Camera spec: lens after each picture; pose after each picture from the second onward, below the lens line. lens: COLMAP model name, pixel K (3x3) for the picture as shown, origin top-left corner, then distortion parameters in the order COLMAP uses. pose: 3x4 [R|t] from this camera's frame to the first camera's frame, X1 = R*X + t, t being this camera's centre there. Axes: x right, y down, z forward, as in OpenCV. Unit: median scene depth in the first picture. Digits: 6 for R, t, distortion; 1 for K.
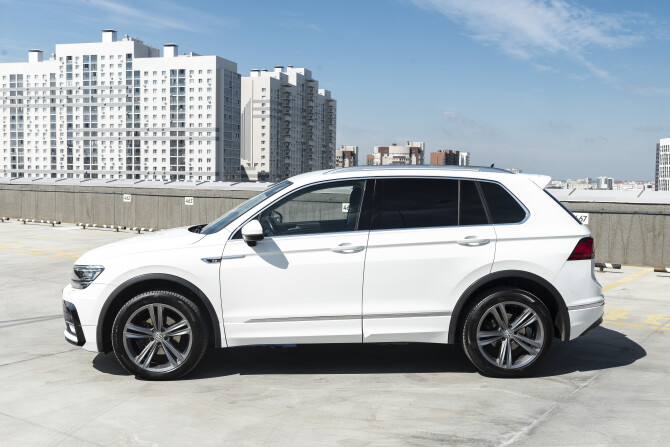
lens RADIAL K [[748.7, 0, 335.0], [0, 748.7, 223.5], [0, 0, 1]] dist [-0.012241, 0.002514]
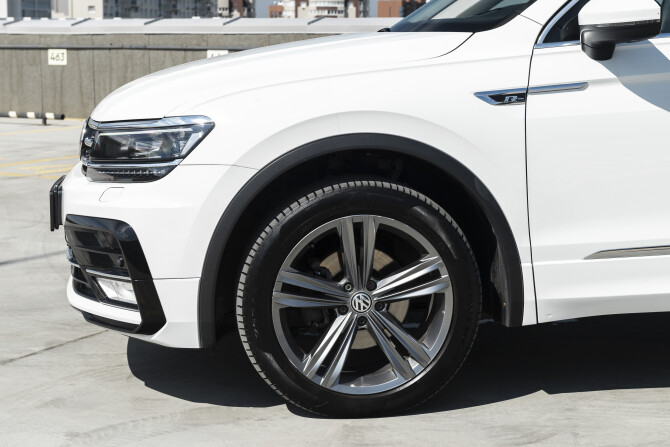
lens RADIAL K [[1249.5, 0, 335.0], [0, 1249.5, 223.5], [0, 0, 1]] dist [0.025236, -0.095601]
pose [[0.993391, -0.023436, 0.112362, -0.319309], [0.014886, 0.996970, 0.076343, 0.063004], [-0.113811, -0.074166, 0.990730, 0.378105]]
